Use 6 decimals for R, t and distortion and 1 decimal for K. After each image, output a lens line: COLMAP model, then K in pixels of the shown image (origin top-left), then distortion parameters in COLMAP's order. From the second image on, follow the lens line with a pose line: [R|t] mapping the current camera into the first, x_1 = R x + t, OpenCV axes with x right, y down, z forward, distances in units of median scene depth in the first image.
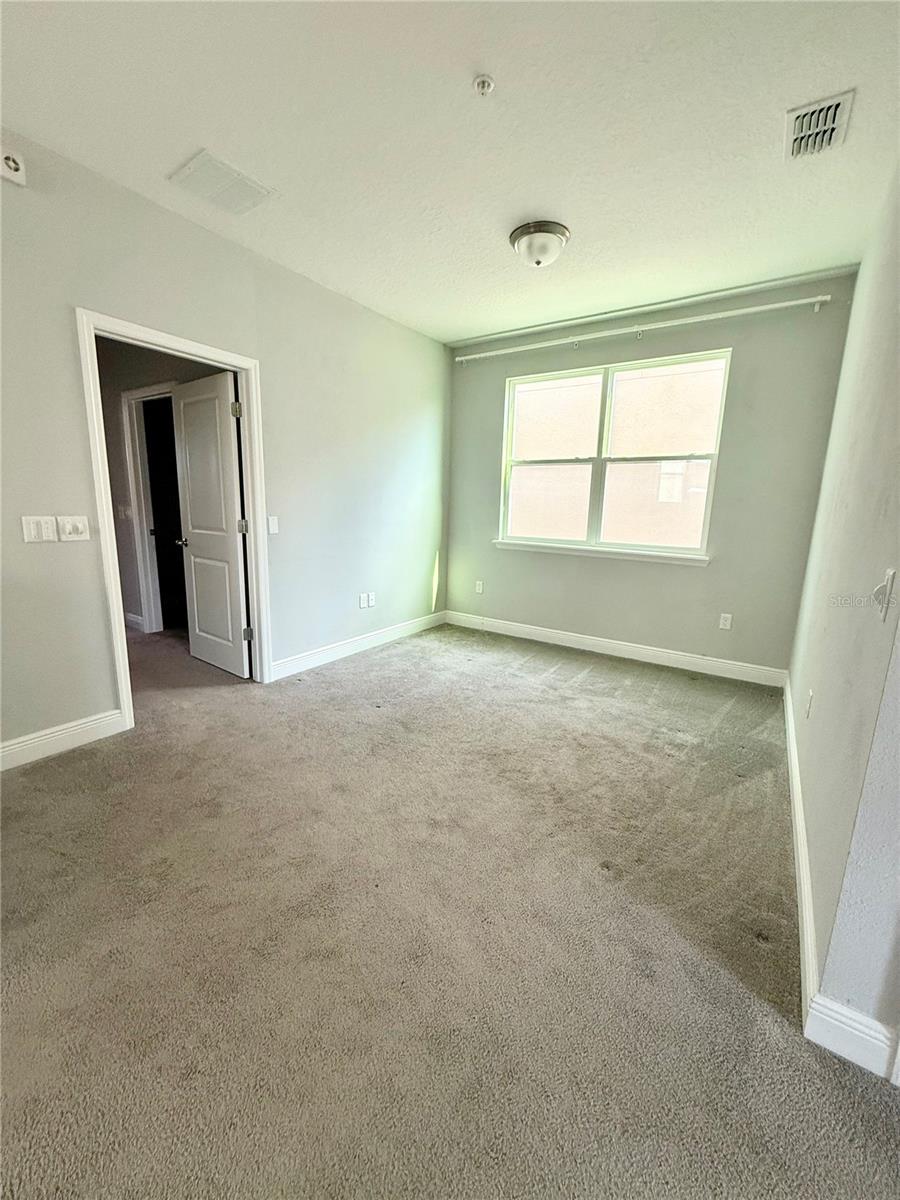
lens RADIAL K [[478.2, 0, 452.4], [0, 478.2, 606.0], [0, 0, 1]] dist [-0.001427, 0.000458]
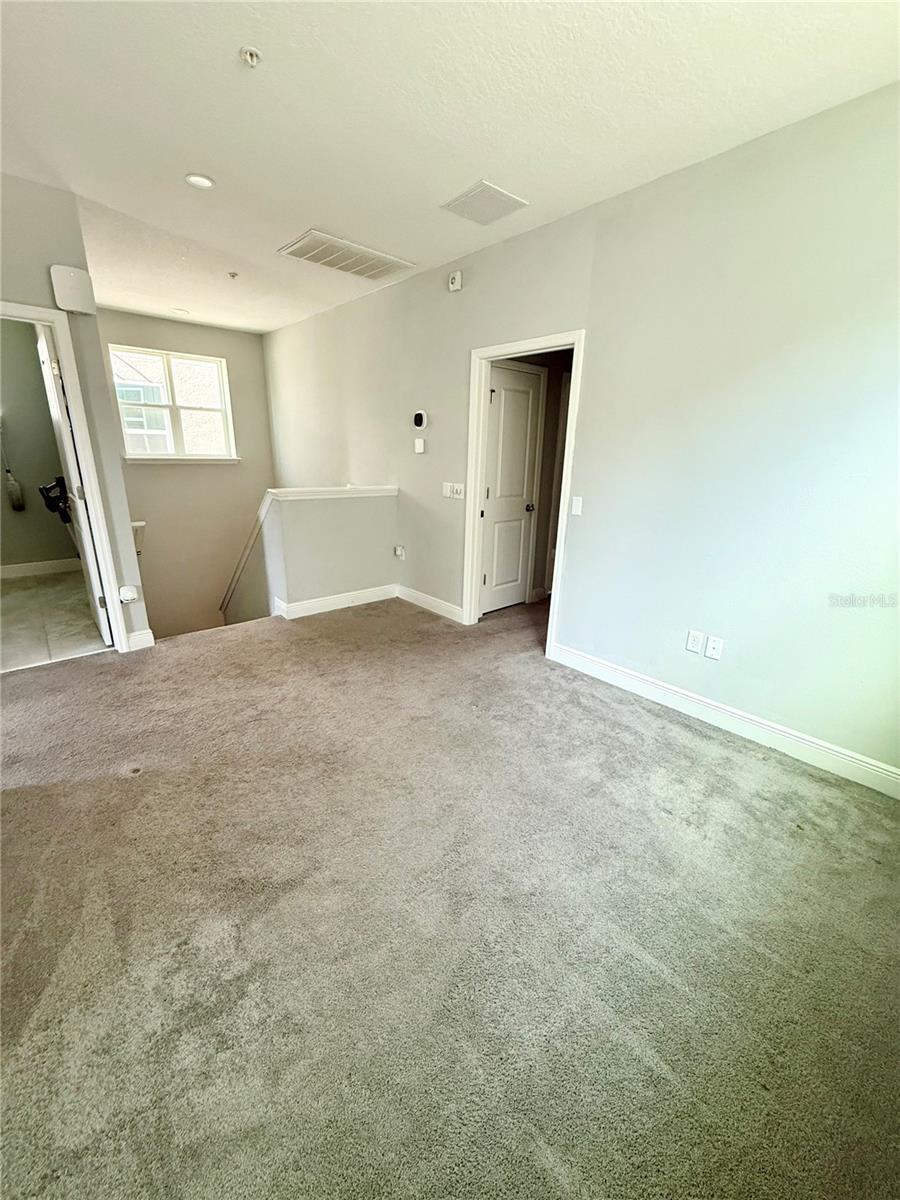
lens RADIAL K [[478.2, 0, 452.7], [0, 478.2, 600.2], [0, 0, 1]] dist [-0.001427, 0.000458]
pose [[-0.256345, 0.250221, -0.933636, 0.636223], [-0.239516, 0.919343, 0.312154, -0.242304], [0.936440, 0.303640, -0.175737, 1.028276]]
